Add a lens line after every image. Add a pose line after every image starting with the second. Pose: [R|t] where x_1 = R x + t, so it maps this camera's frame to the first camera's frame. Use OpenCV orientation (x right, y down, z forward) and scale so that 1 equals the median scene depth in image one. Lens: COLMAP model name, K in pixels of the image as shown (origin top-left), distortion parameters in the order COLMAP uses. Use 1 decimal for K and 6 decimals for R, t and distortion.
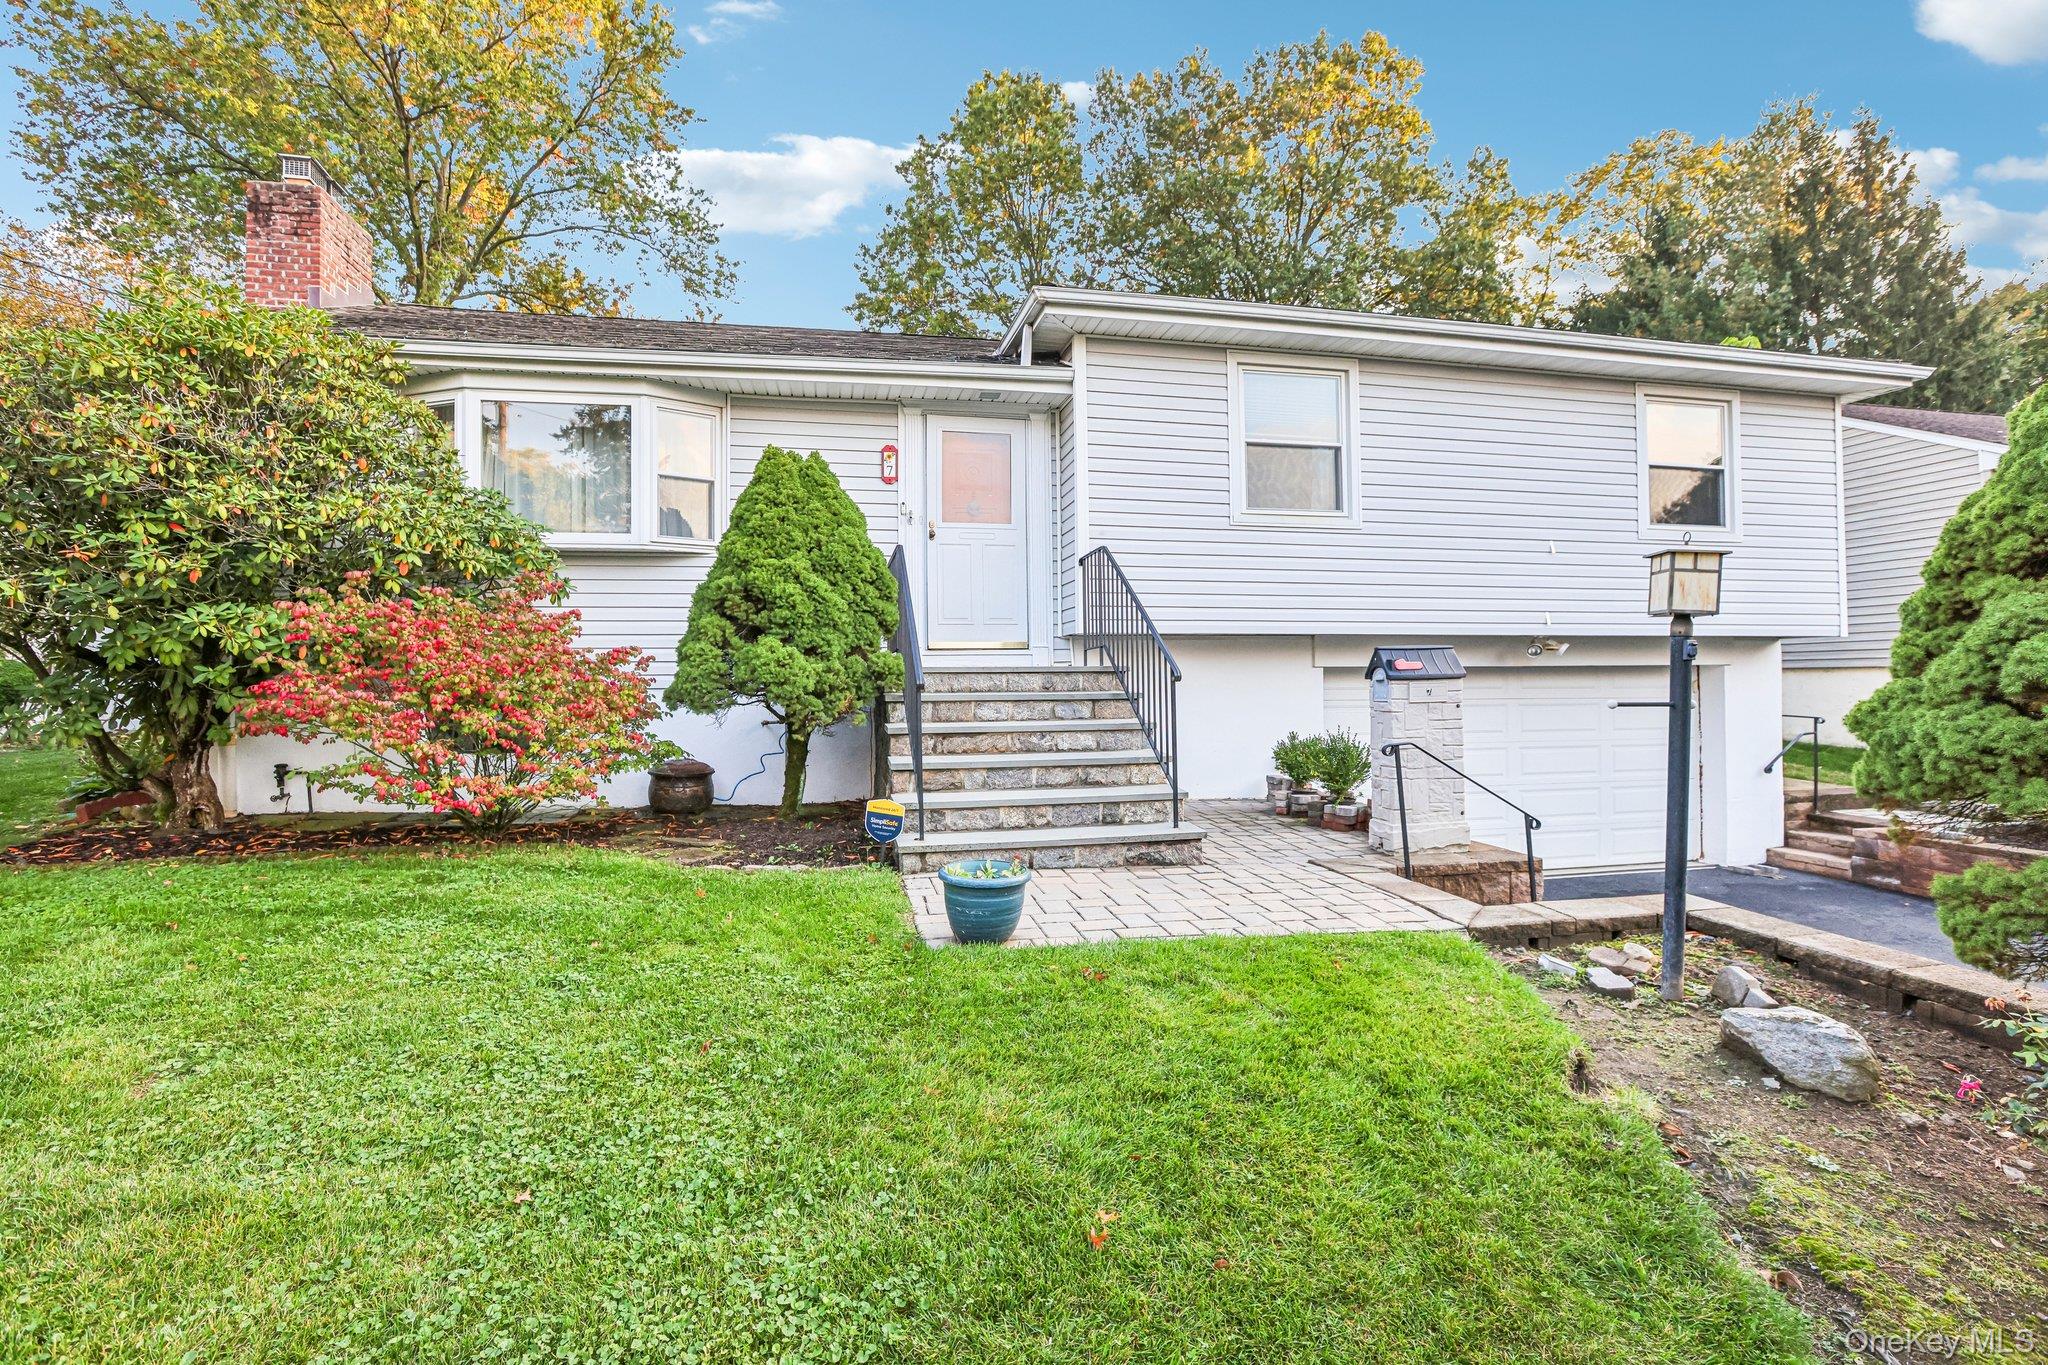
lens RADIAL K [[881.1, 0, 1024.0], [0, 881.1, 682.5], [0, 0, 1]] dist [0.000655, 0.000056]
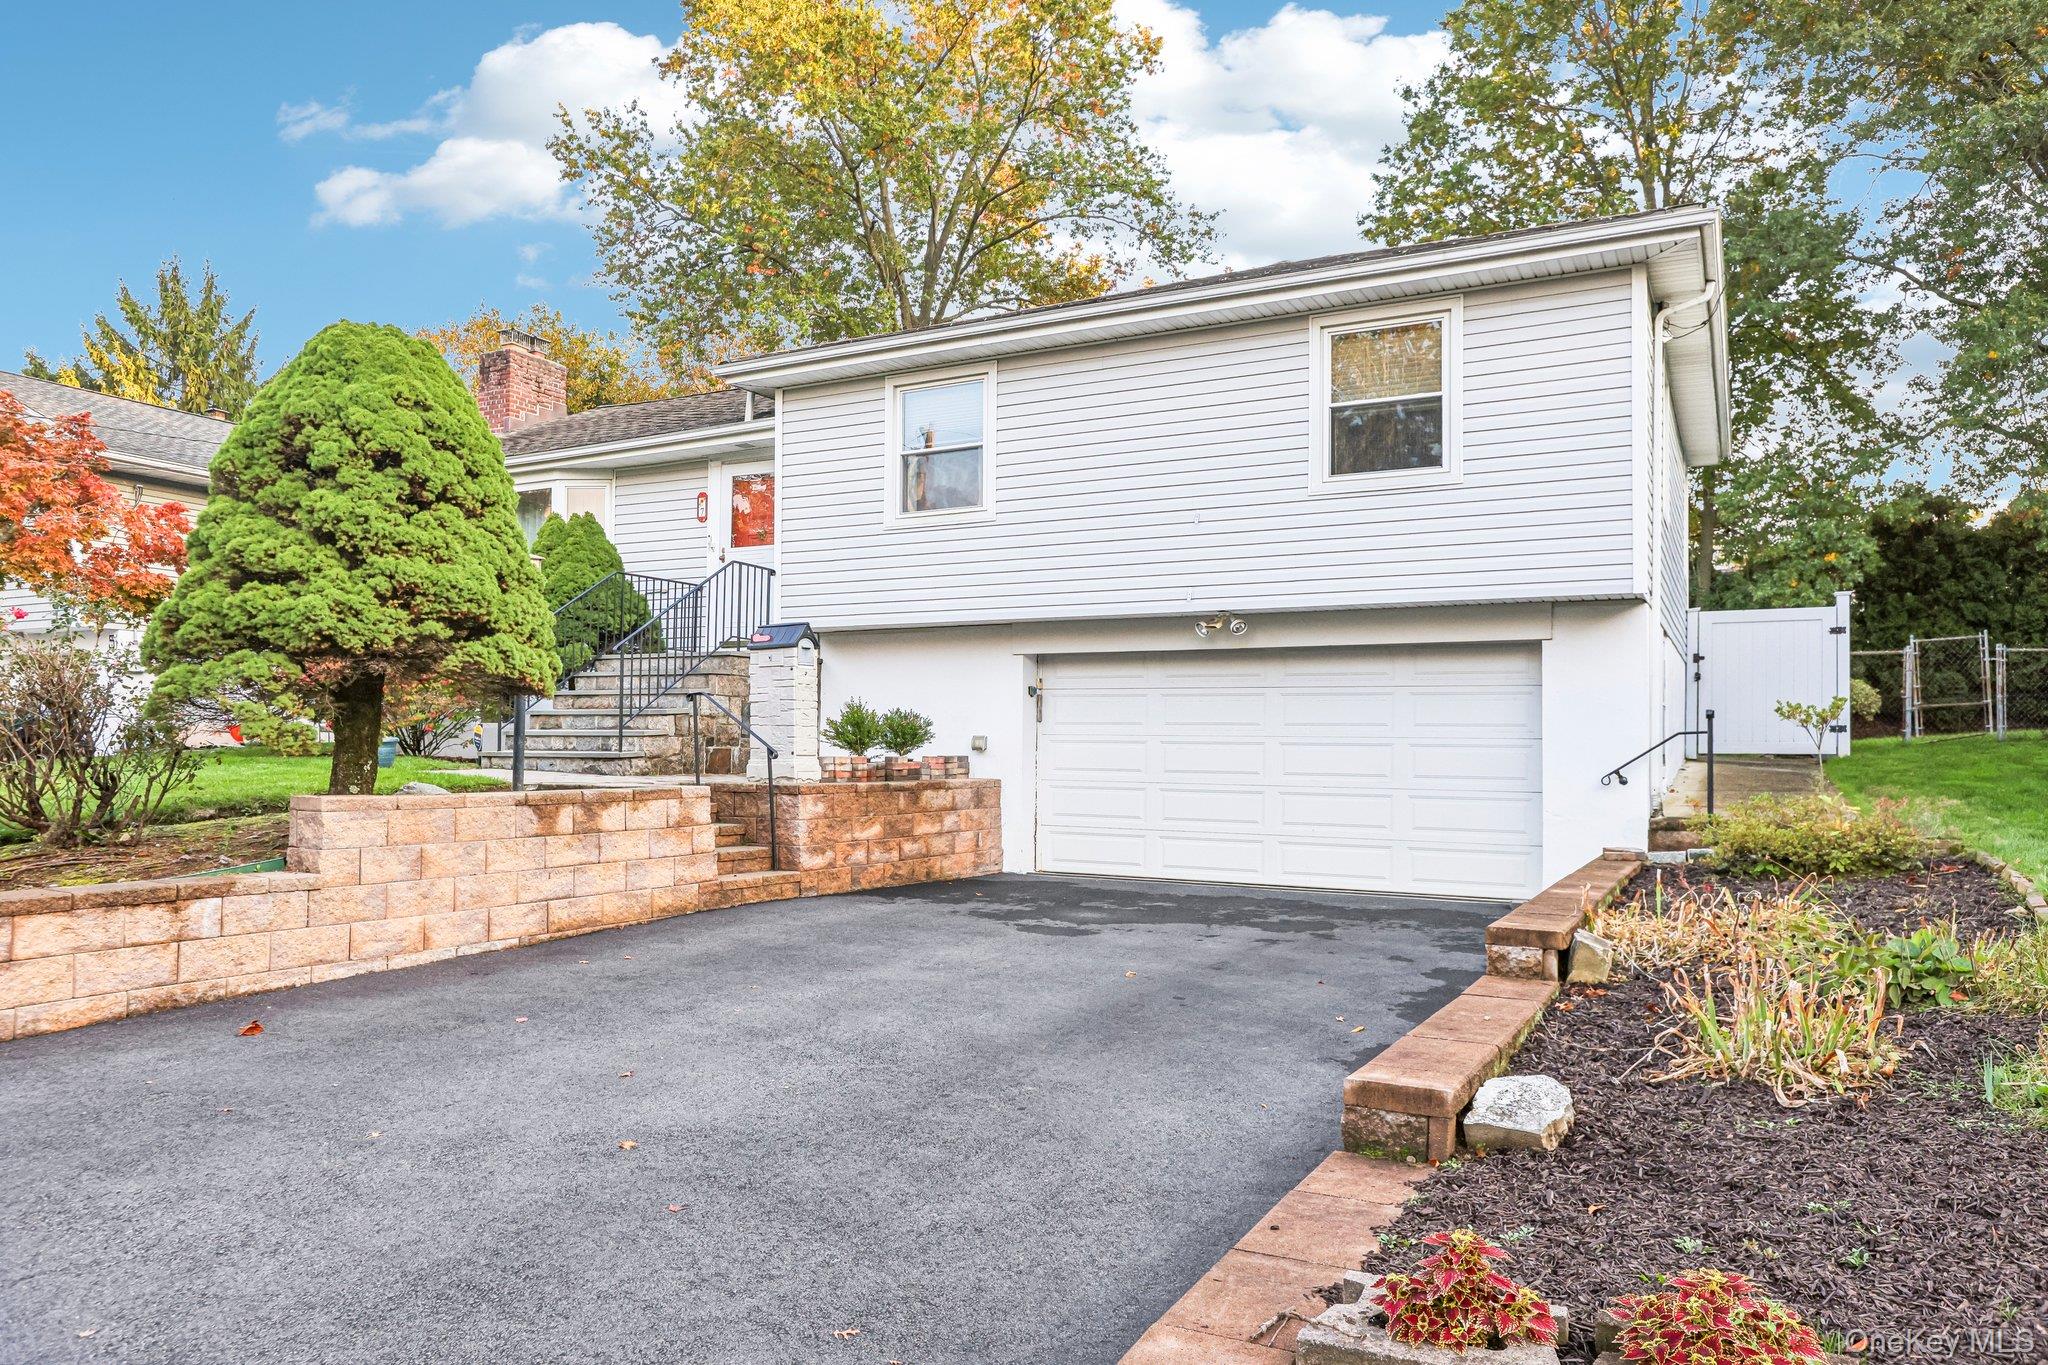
lens RADIAL K [[1367.8, 0, 1024.0], [0, 1367.8, 682.5], [0, 0, 1]] dist [0.000310, -0.000064]
pose [[0.758304, -0.018570, -0.651637, 1.484063], [-0.019740, 0.998482, -0.051425, 0.102782], [0.651603, 0.051859, 0.756786, -0.199445]]
